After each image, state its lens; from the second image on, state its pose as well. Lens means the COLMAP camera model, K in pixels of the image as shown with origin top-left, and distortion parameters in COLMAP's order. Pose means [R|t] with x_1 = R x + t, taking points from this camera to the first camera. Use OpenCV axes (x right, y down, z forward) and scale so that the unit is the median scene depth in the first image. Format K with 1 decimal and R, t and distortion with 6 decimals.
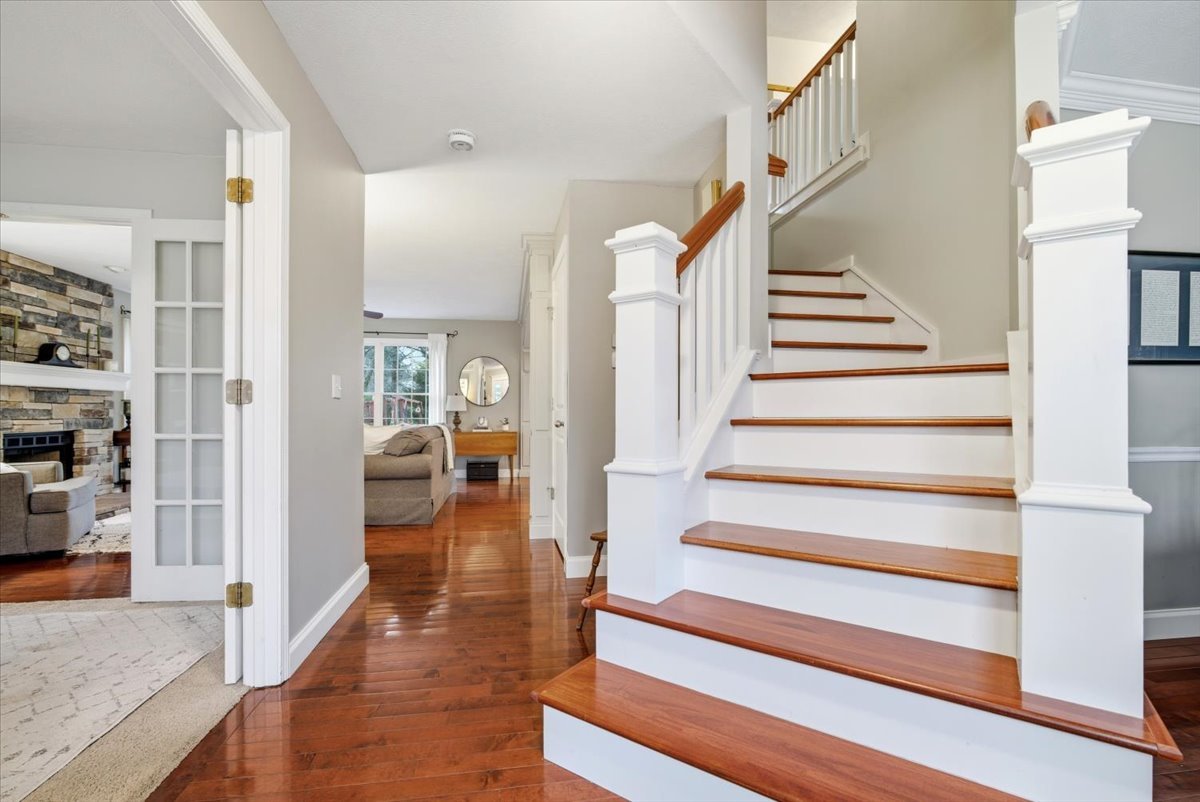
lens RADIAL K [[528.8, 0, 598.2], [0, 528.8, 406.4], [0, 0, 1]] dist [-0.005123, 0.000052]
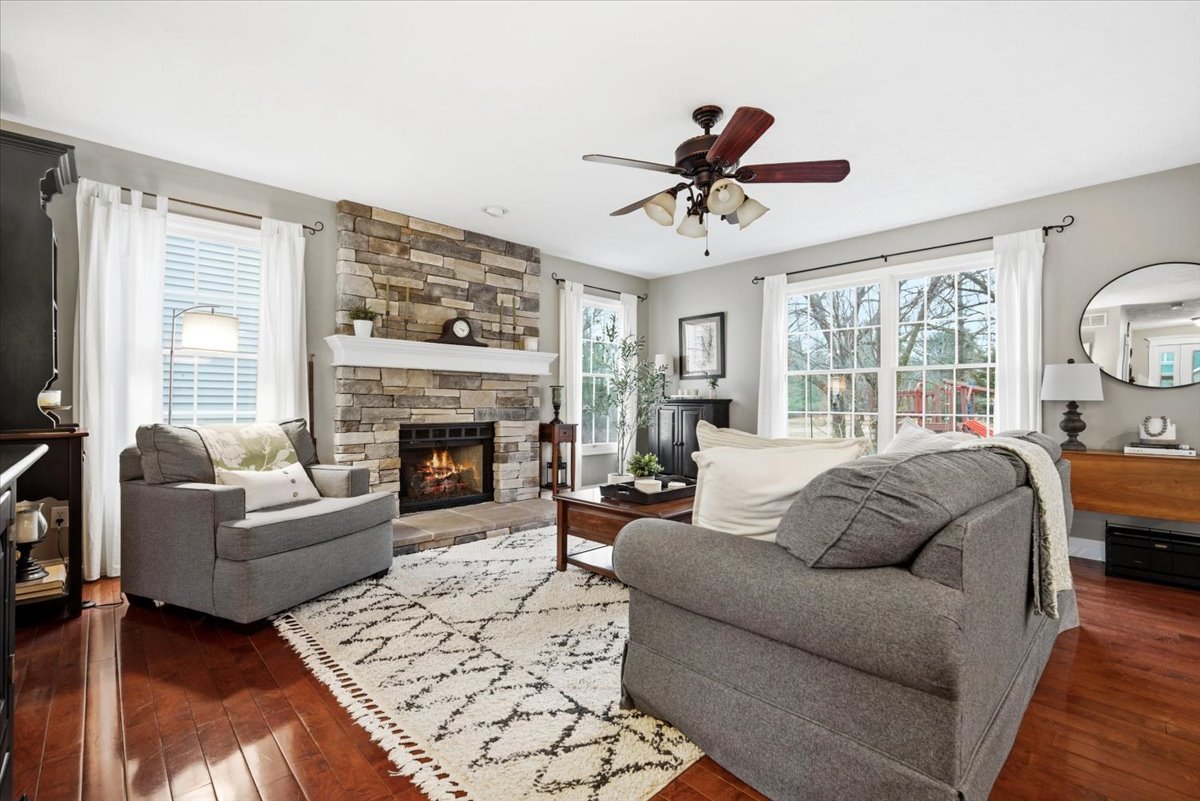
lens RADIAL K [[528.8, 0, 596.9], [0, 528.8, 399.3], [0, 0, 1]] dist [-0.005123, 0.000052]
pose [[0.555728, -0.002118, -0.831362, -0.188819], [0.002495, 0.999996, -0.000880, 0.010364], [0.831360, -0.001585, 0.555731, 0.656566]]
